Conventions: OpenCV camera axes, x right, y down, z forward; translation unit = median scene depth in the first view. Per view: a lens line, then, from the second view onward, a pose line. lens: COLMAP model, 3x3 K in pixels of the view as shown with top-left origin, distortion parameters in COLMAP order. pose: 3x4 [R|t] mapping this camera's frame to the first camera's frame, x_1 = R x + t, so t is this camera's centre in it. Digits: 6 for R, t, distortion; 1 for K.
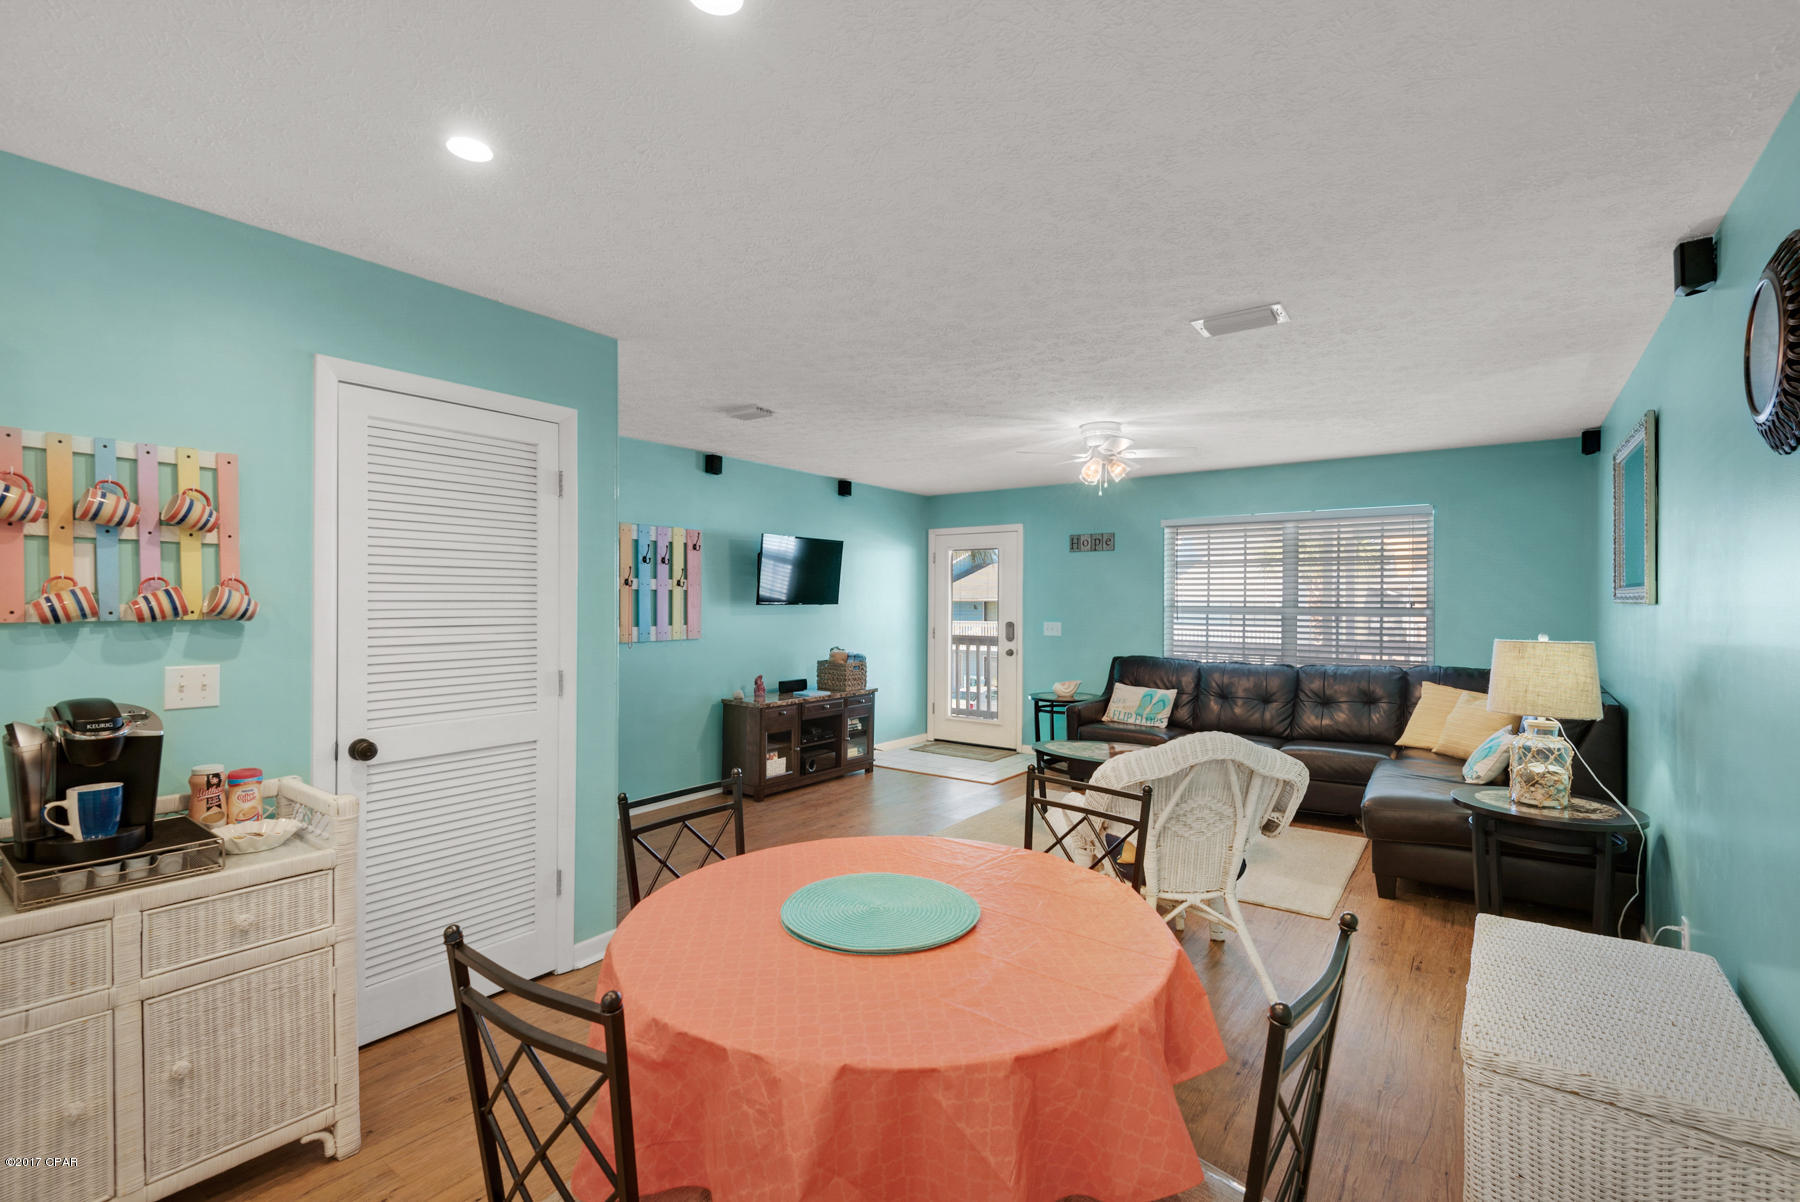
lens RADIAL K [[810.8, 0, 895.2], [0, 810.8, 599.7], [0, 0, 1]] dist [0.035412, -0.018514]
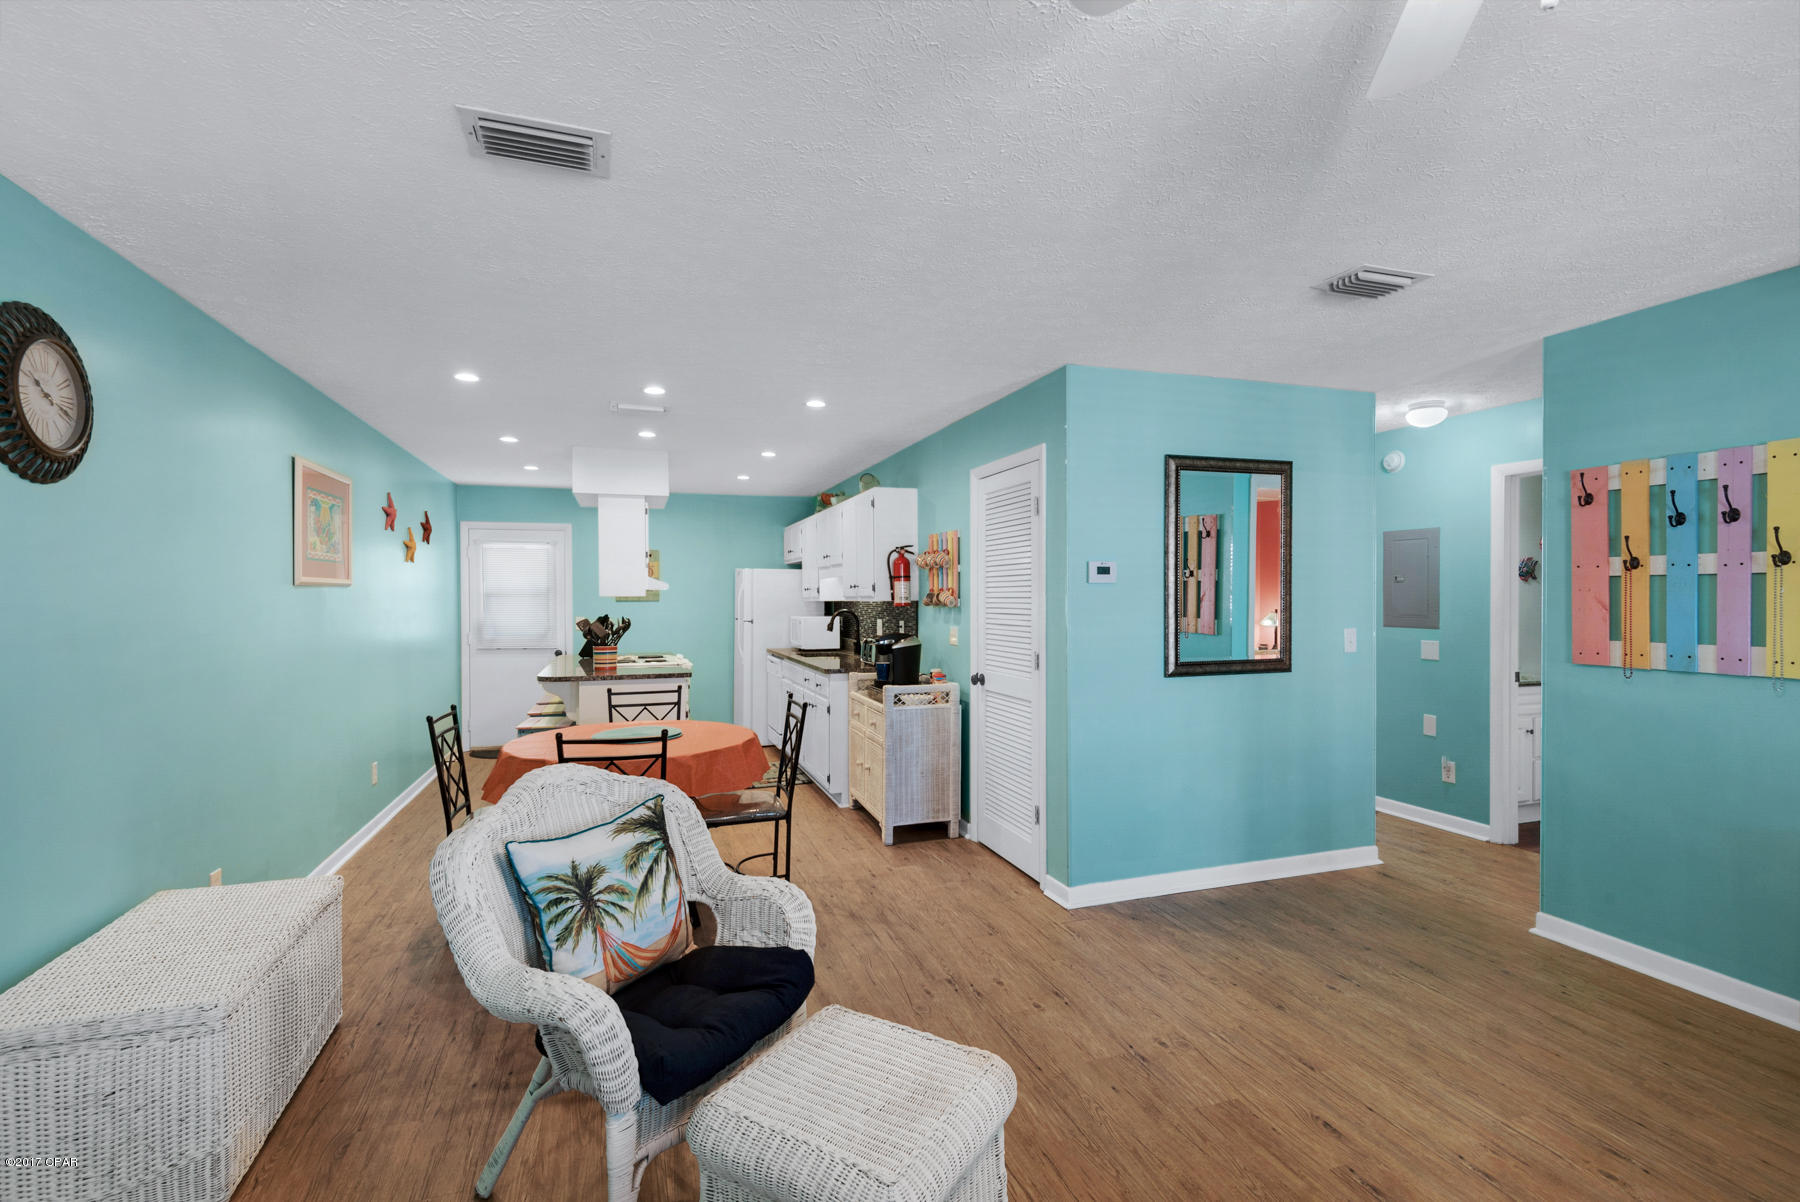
lens RADIAL K [[810.8, 0, 895.2], [0, 810.8, 599.7], [0, 0, 1]] dist [0.035412, -0.018514]
pose [[-0.579424, 0.004408, -0.815014, 0.397987], [0.004677, 0.999987, 0.002084, 0.000412], [0.815013, -0.002604, -0.579438, 0.813816]]
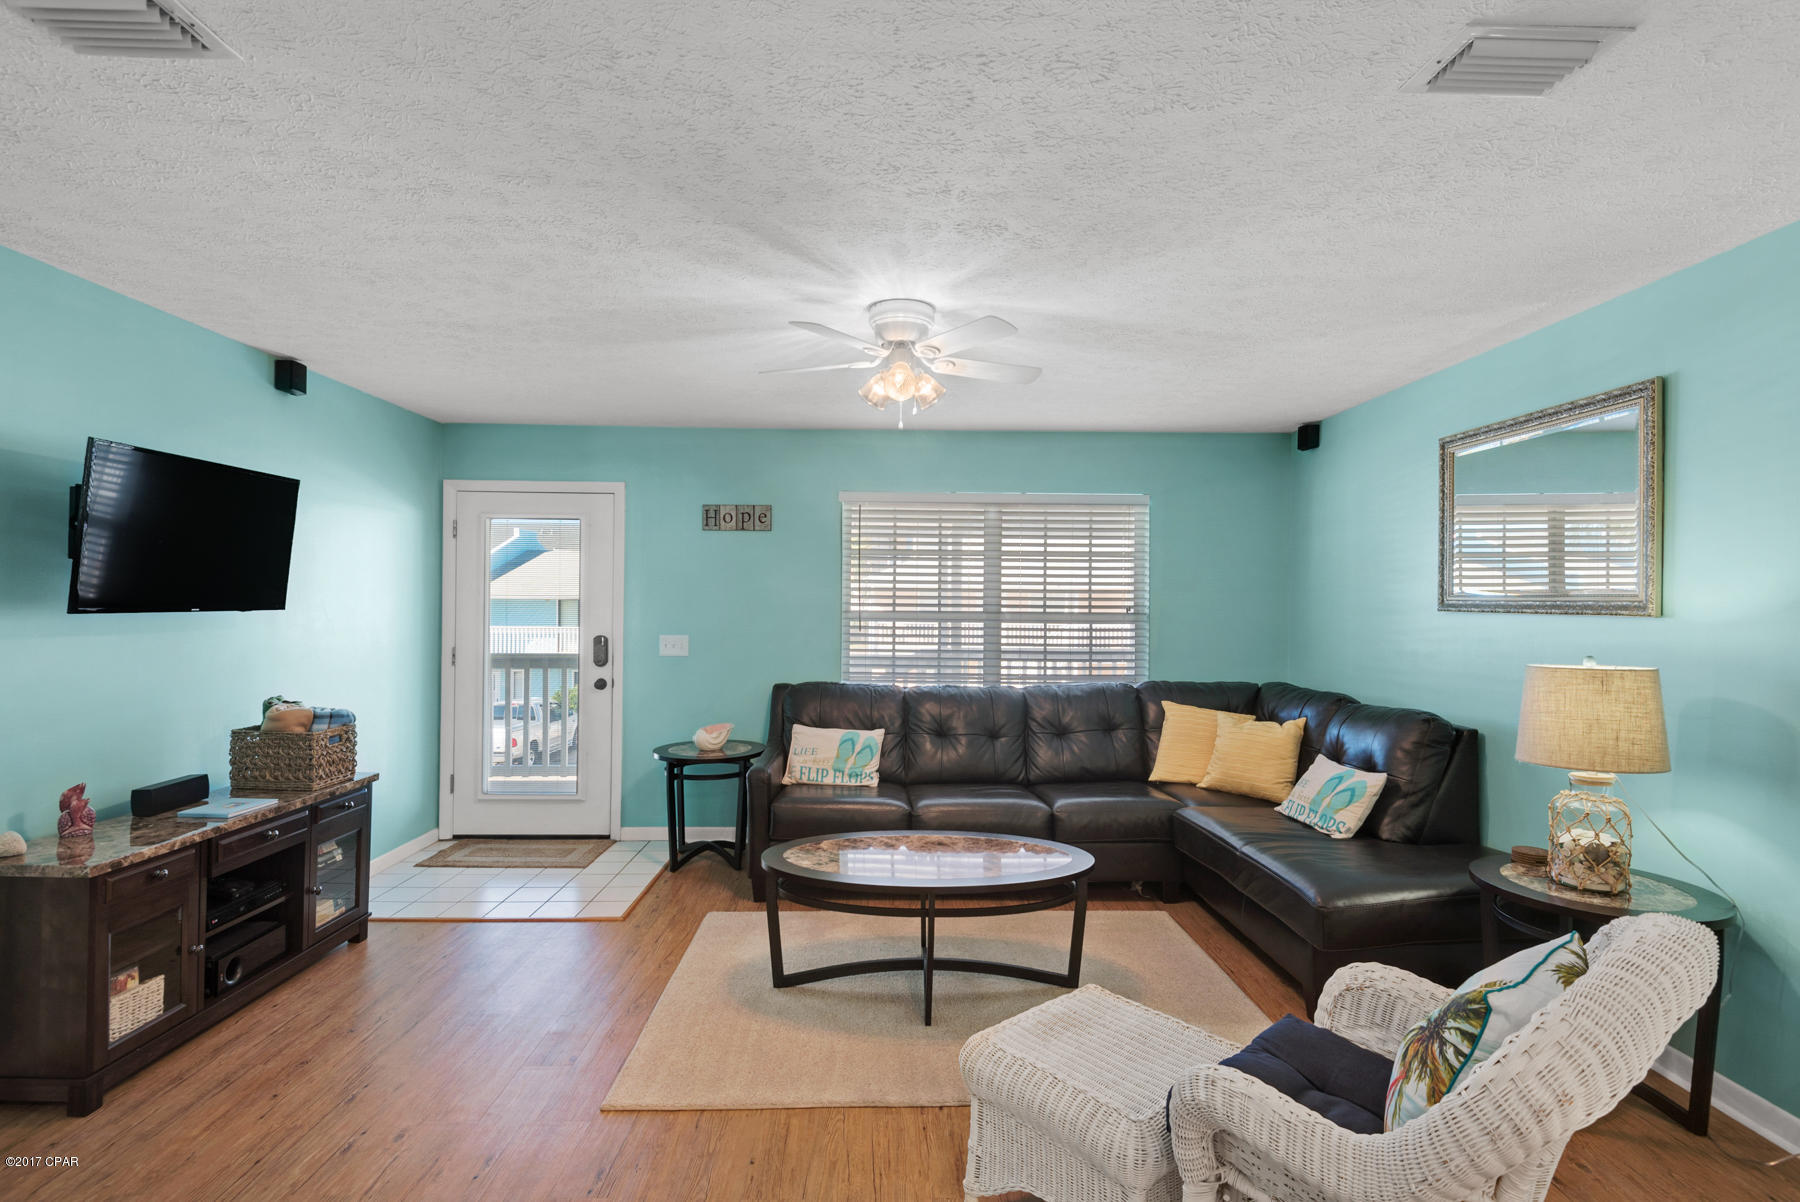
lens RADIAL K [[866.2, 0, 900.0], [0, 866.2, 601.0], [0, 0, 1]] dist [0.036545, -0.023579]
pose [[0.796929, 0.003617, 0.604063, -0.106294], [-0.006569, 0.999975, 0.002678, -0.003954], [-0.604038, -0.006102, 0.796932, 0.407482]]
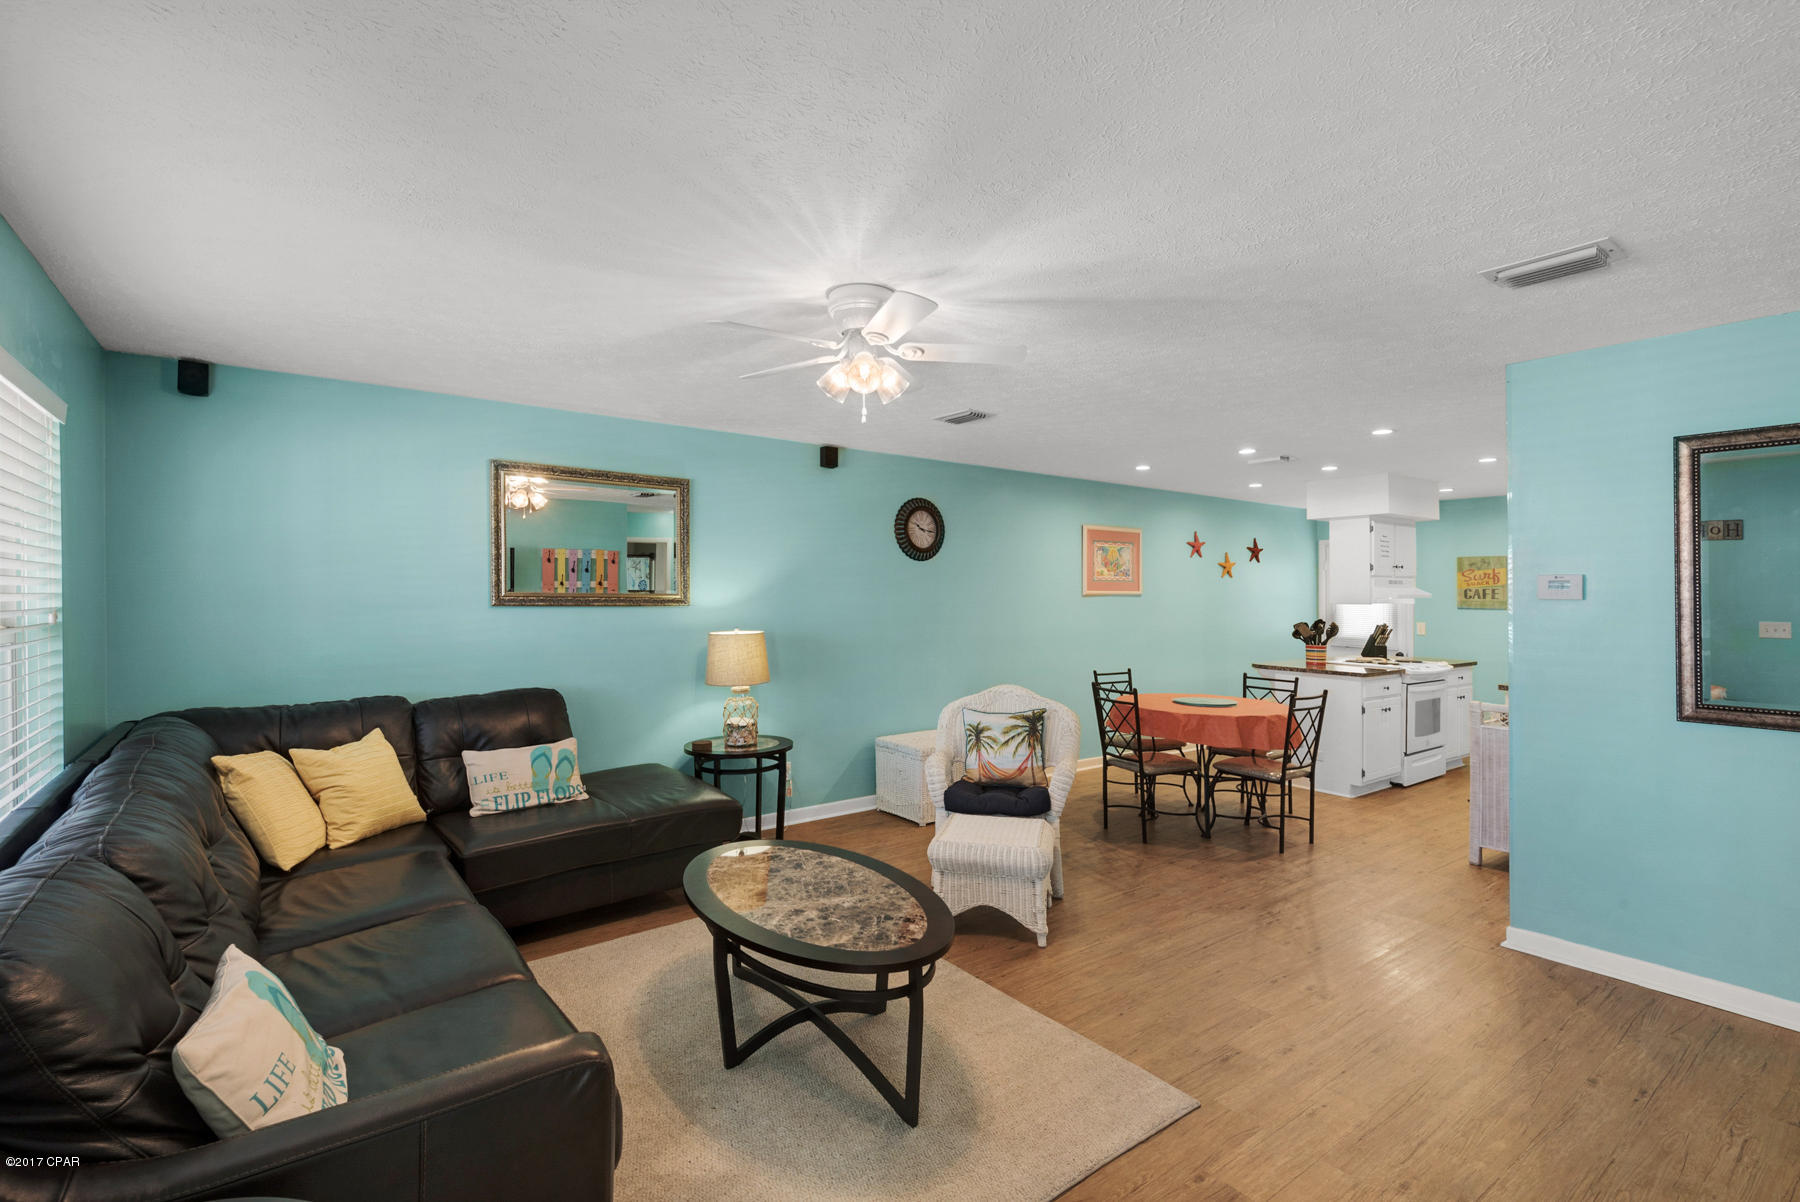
lens RADIAL K [[810.8, 0, 895.2], [0, 810.8, 599.7], [0, 0, 1]] dist [0.035412, -0.018514]
pose [[-0.955351, -0.009963, 0.295307, 0.057152], [-0.009223, 0.999950, 0.003897, -0.008393], [-0.295331, 0.000999, -0.955395, 1.256736]]
